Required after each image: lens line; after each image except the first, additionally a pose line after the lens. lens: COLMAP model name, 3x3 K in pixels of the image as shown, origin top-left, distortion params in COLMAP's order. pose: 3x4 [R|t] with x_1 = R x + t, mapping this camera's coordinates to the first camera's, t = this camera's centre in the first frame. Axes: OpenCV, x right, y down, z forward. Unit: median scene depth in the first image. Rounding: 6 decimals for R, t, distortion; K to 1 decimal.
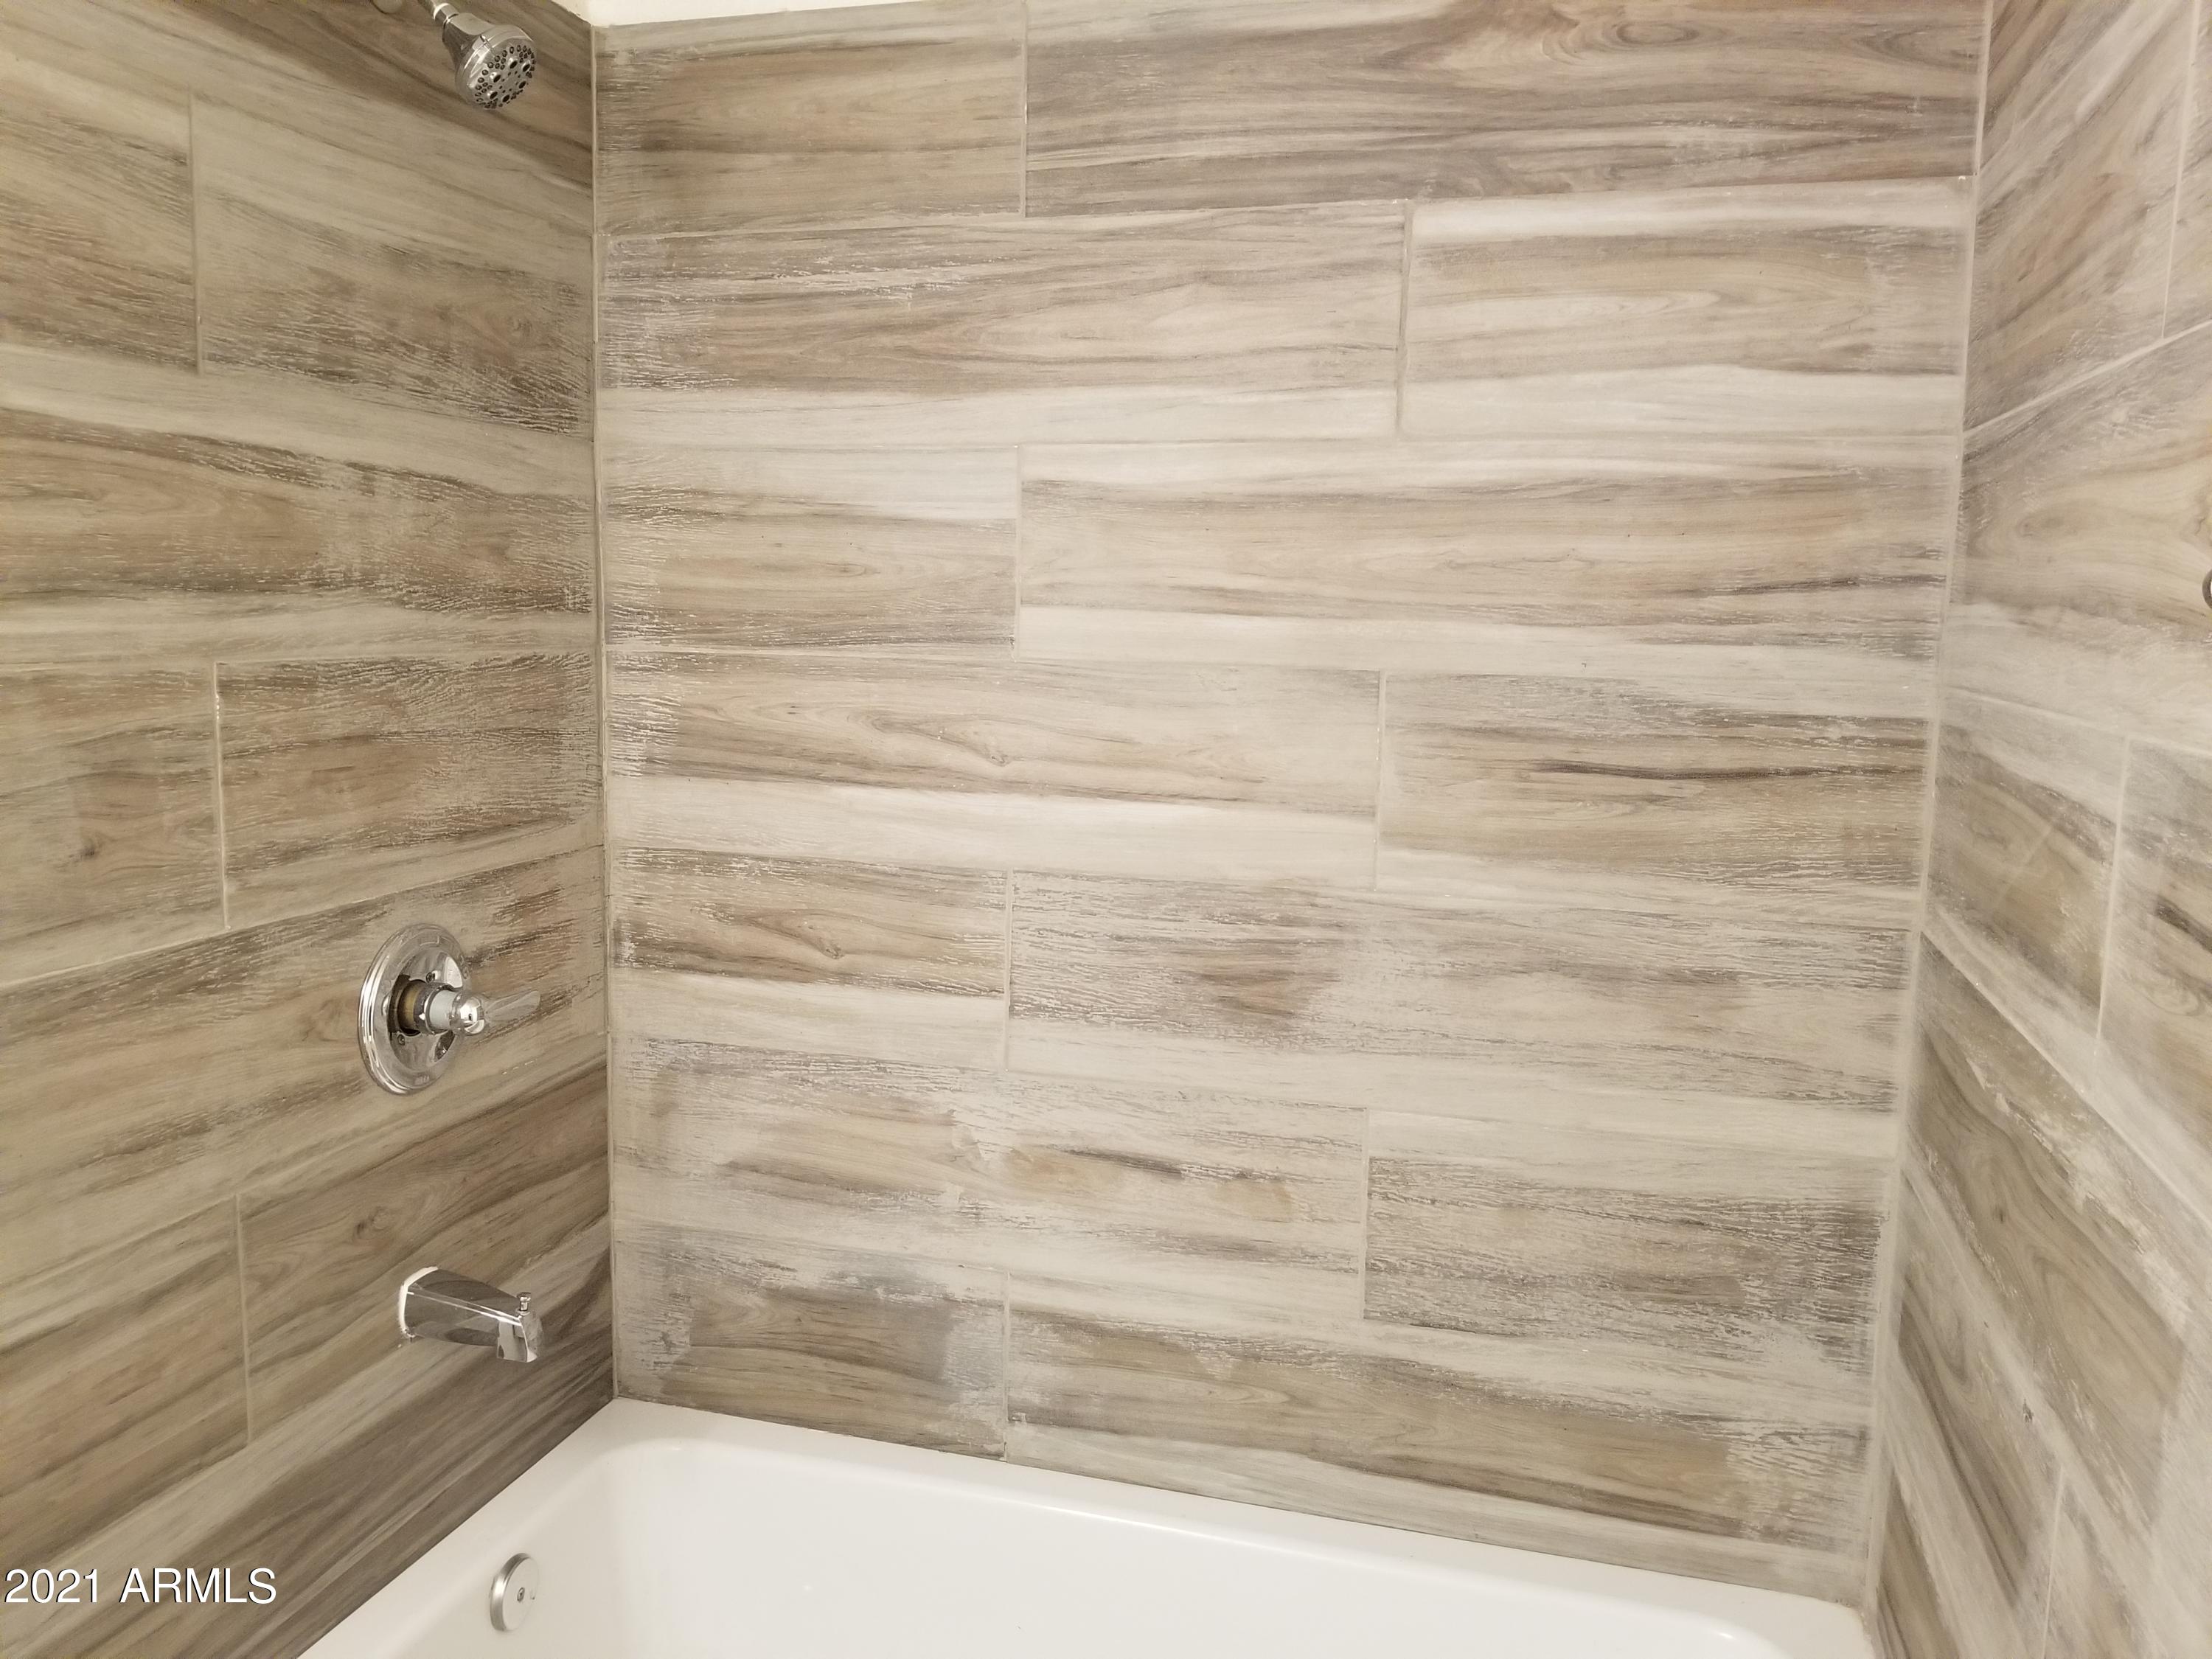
lens RADIAL K [[1737.7, 0, 1081.5], [0, 1737.7, 819.3], [0, 0, 1]] dist [0.085236, -0.147726]
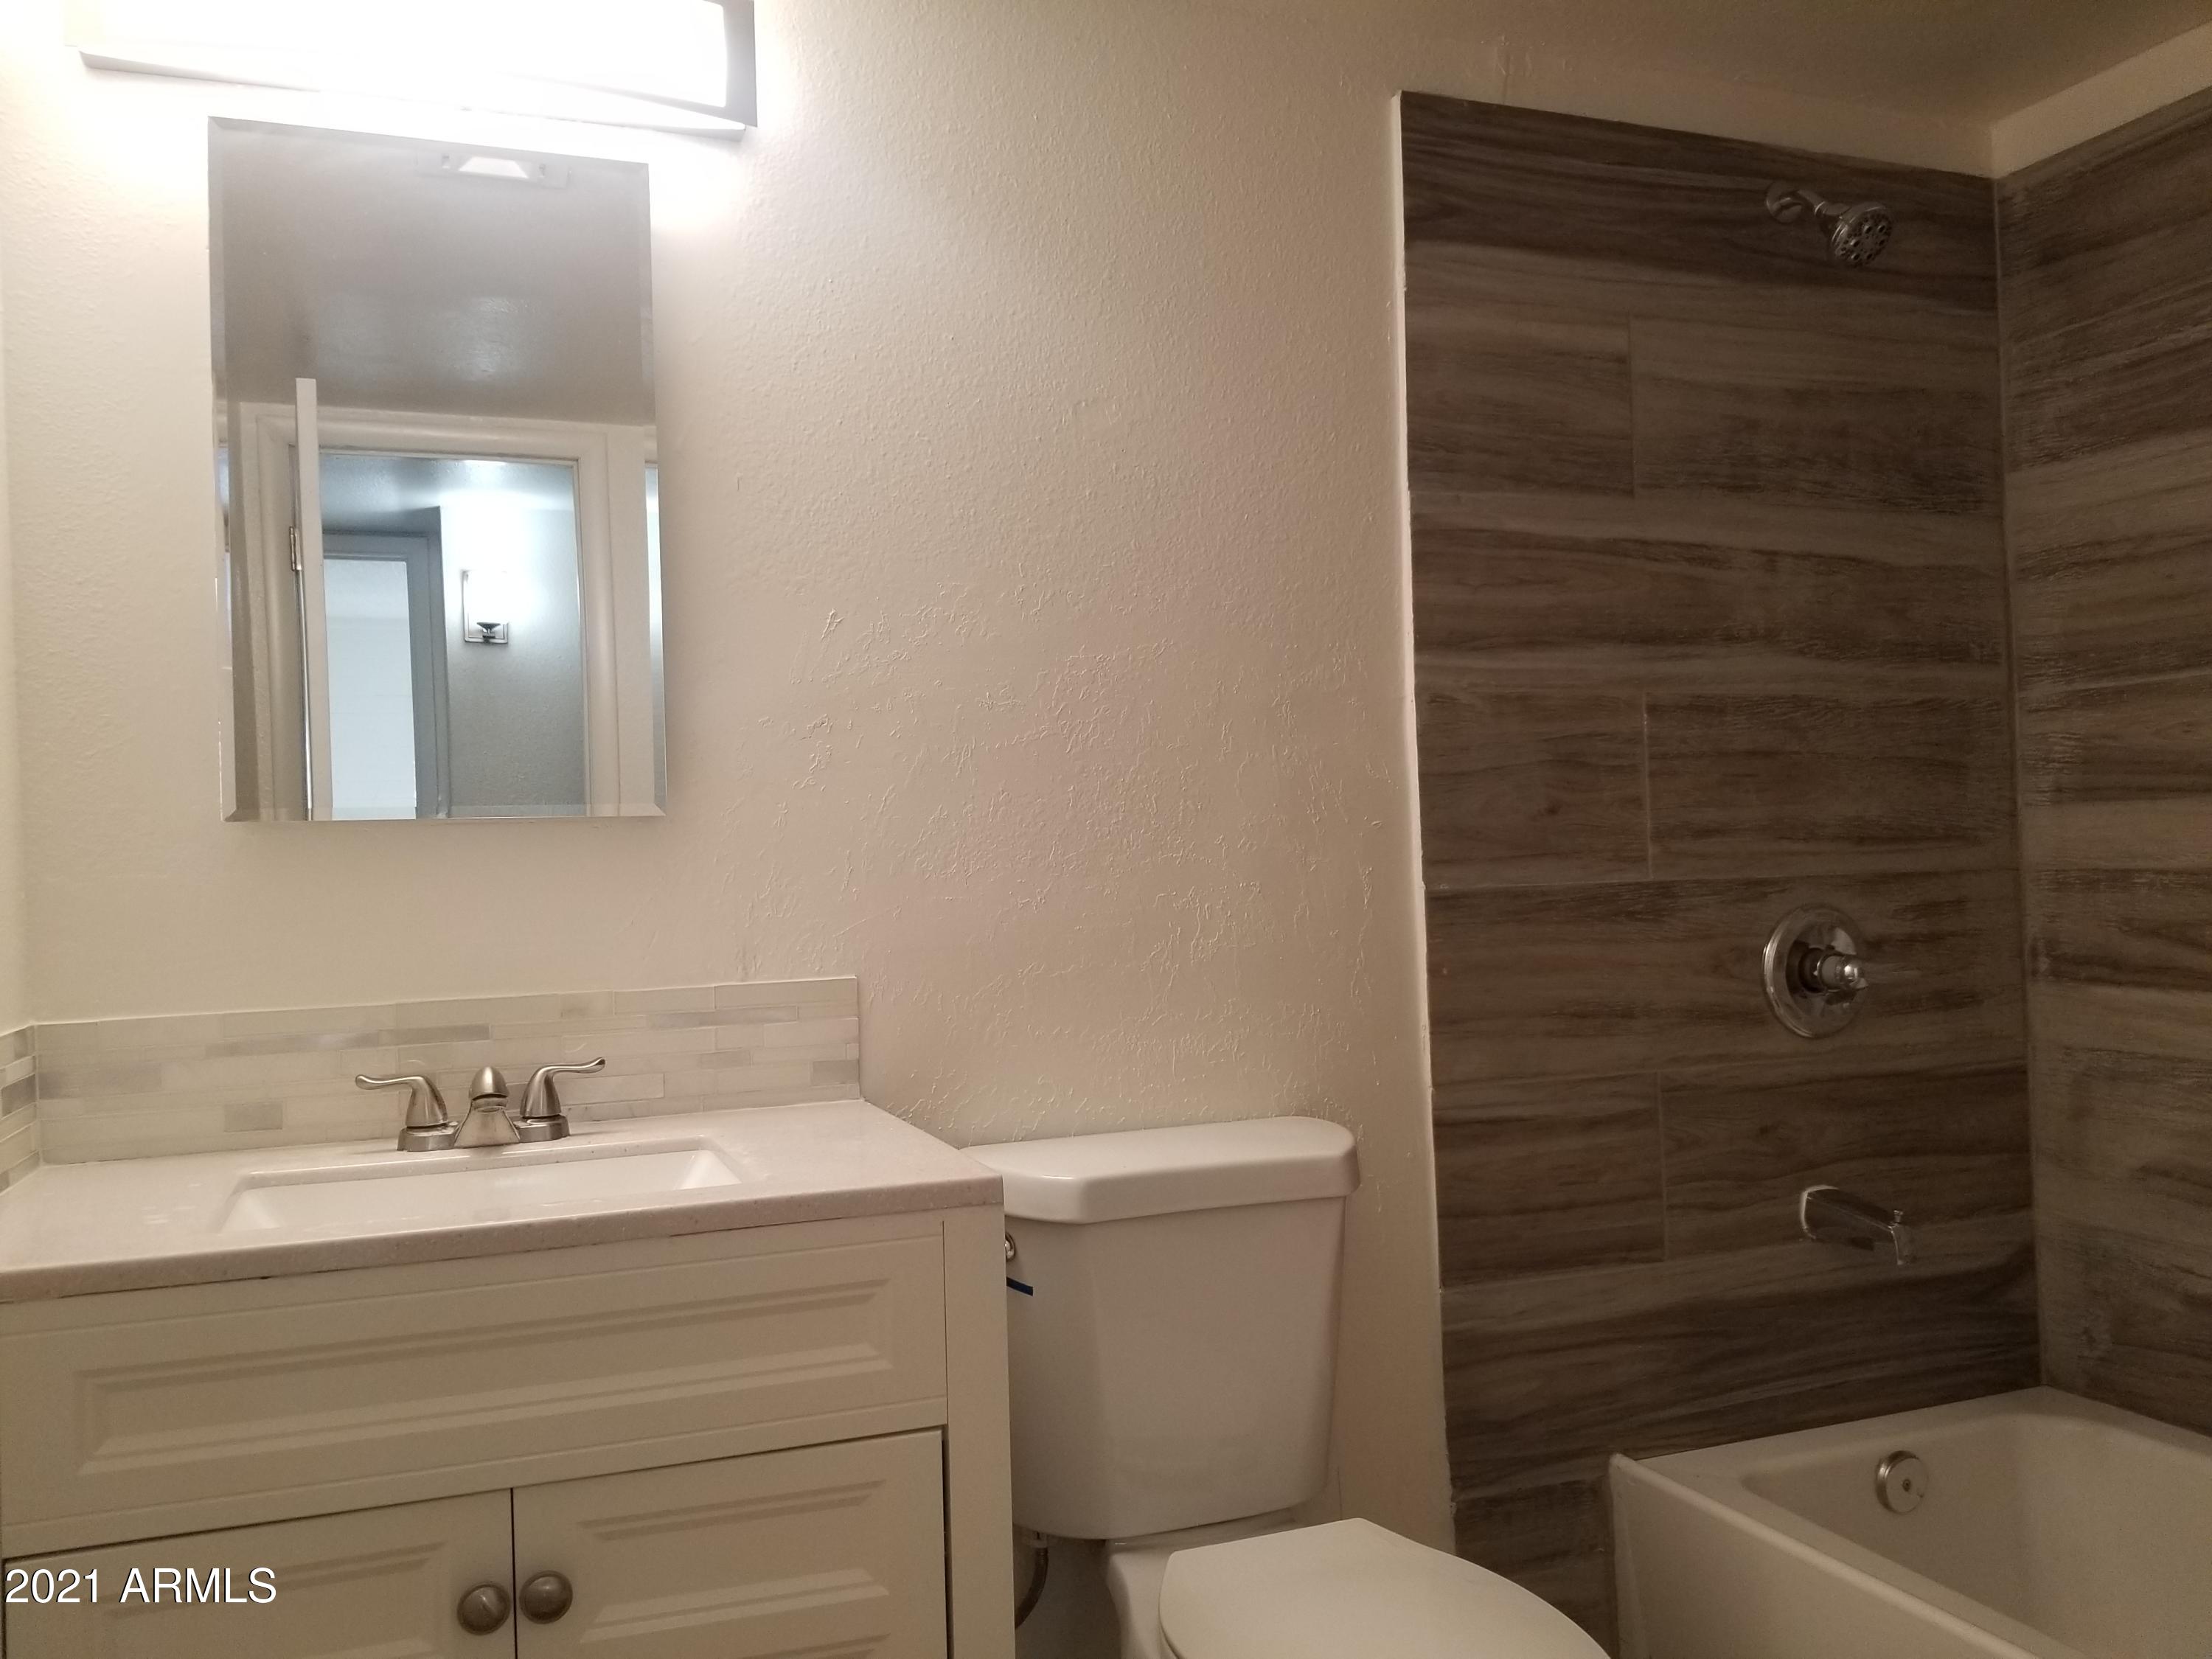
lens RADIAL K [[1728.5, 0, 1106.0], [0, 1728.5, 829.5], [0, 0, 1]] dist [0.001809, -0.024625]
pose [[0.614825, -0.049017, -0.787139, 0.282489], [-0.048673, 0.993806, -0.099904, 0.151813], [0.787161, 0.099736, 0.608630, -0.163146]]
